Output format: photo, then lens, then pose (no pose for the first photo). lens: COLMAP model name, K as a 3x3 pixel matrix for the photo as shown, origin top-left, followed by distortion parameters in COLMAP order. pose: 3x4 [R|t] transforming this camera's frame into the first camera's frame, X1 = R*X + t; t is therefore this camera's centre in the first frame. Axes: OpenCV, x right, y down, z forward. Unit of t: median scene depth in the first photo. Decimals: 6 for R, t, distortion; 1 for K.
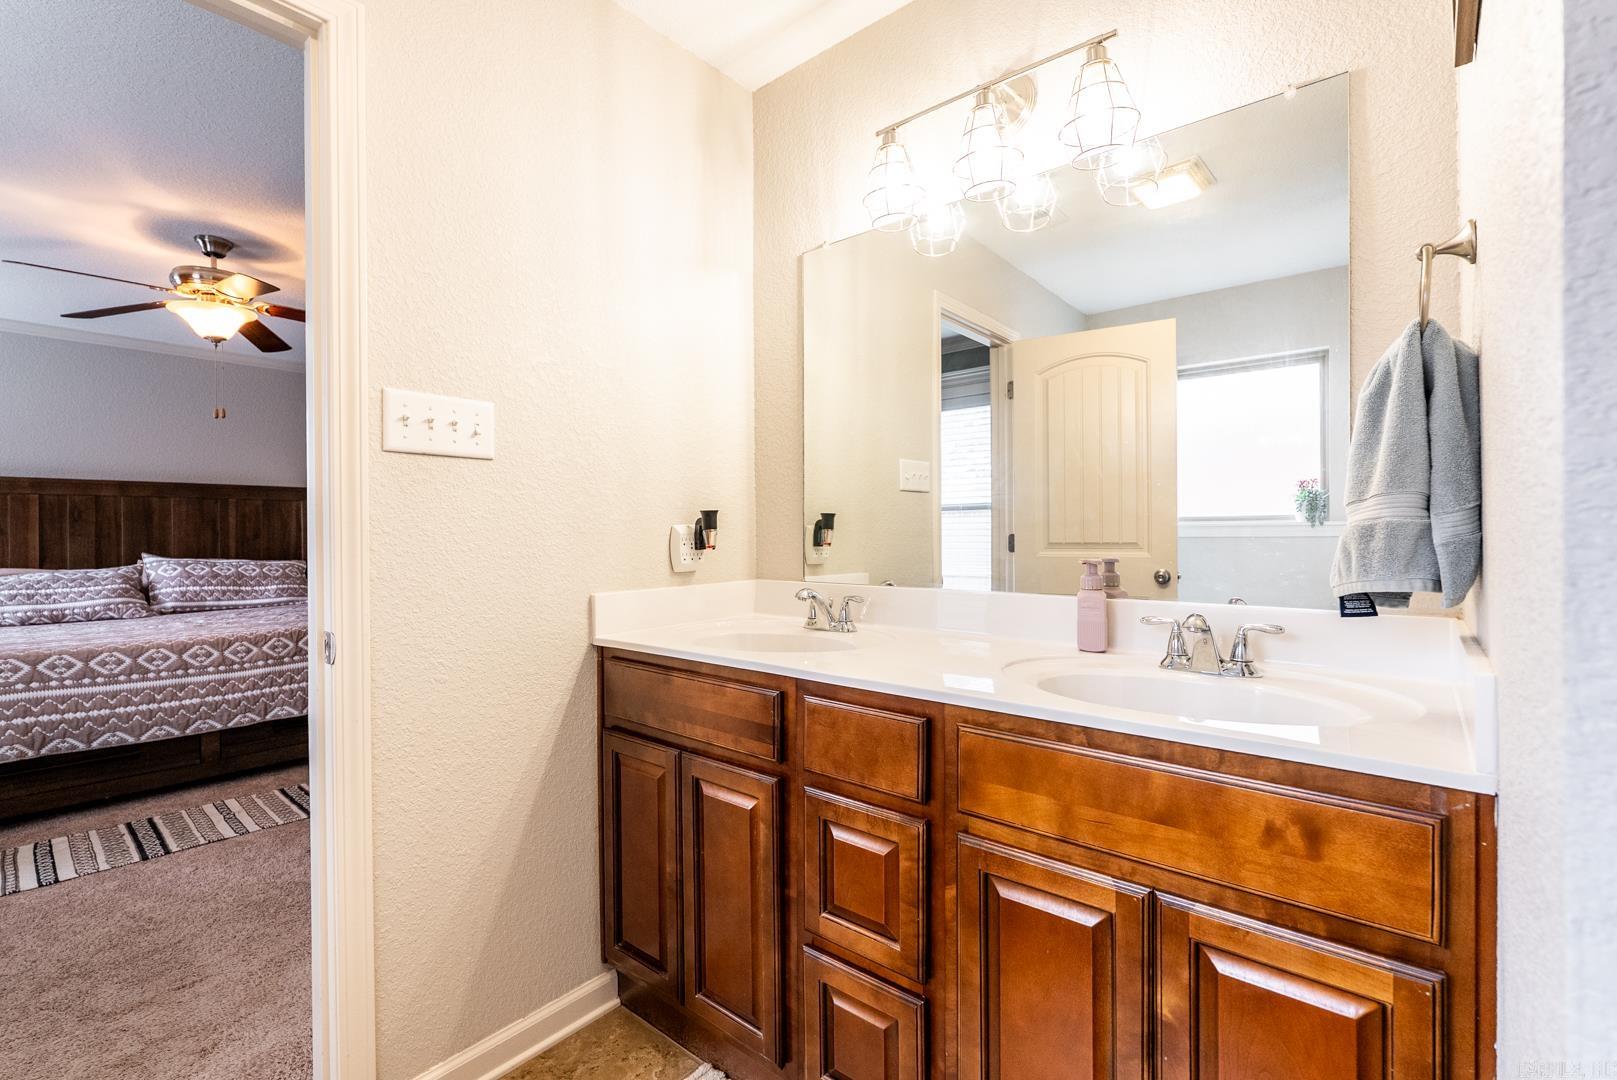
lens RADIAL K [[720.4, 0, 808.5], [0, 720.4, 540.2], [0, 0, 1]] dist [-0.006988, 0.001819]
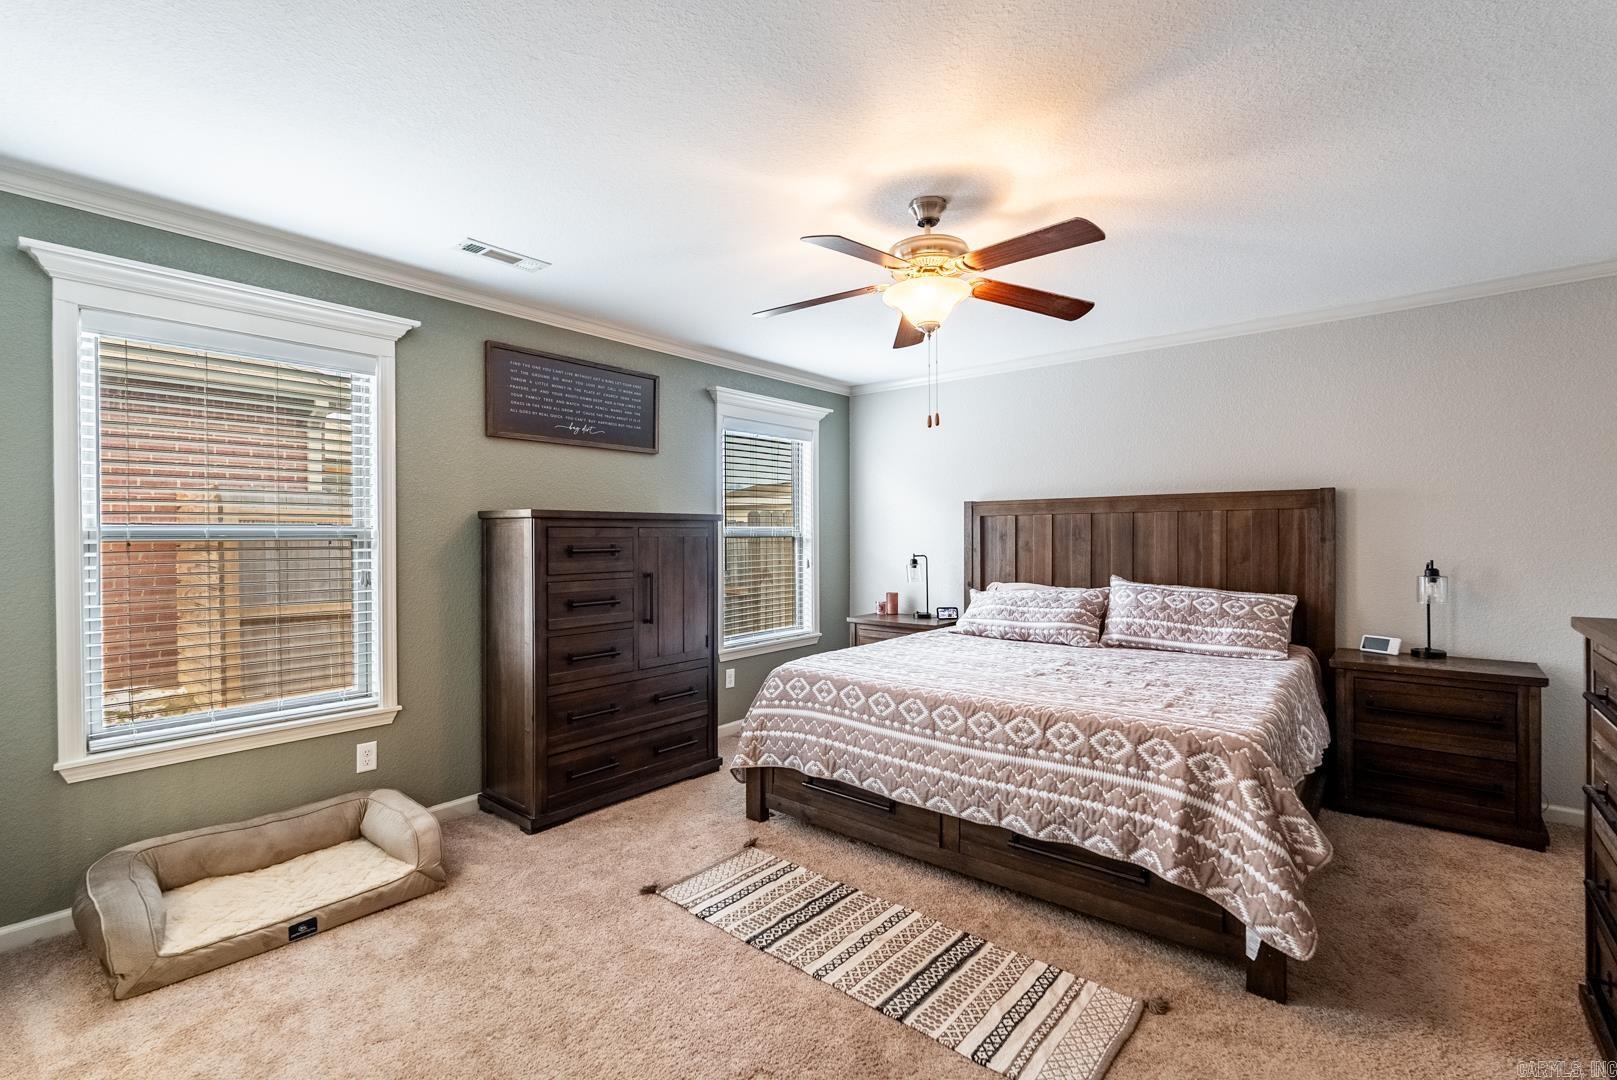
lens RADIAL K [[720.4, 0, 808.7], [0, 720.4, 536.5], [0, 0, 1]] dist [-0.006988, 0.001819]
pose [[0.012572, 0.011909, -0.999850, -0.021488], [-0.002469, 0.999926, 0.011879, -0.045855], [0.999918, 0.002319, 0.012600, 0.673790]]
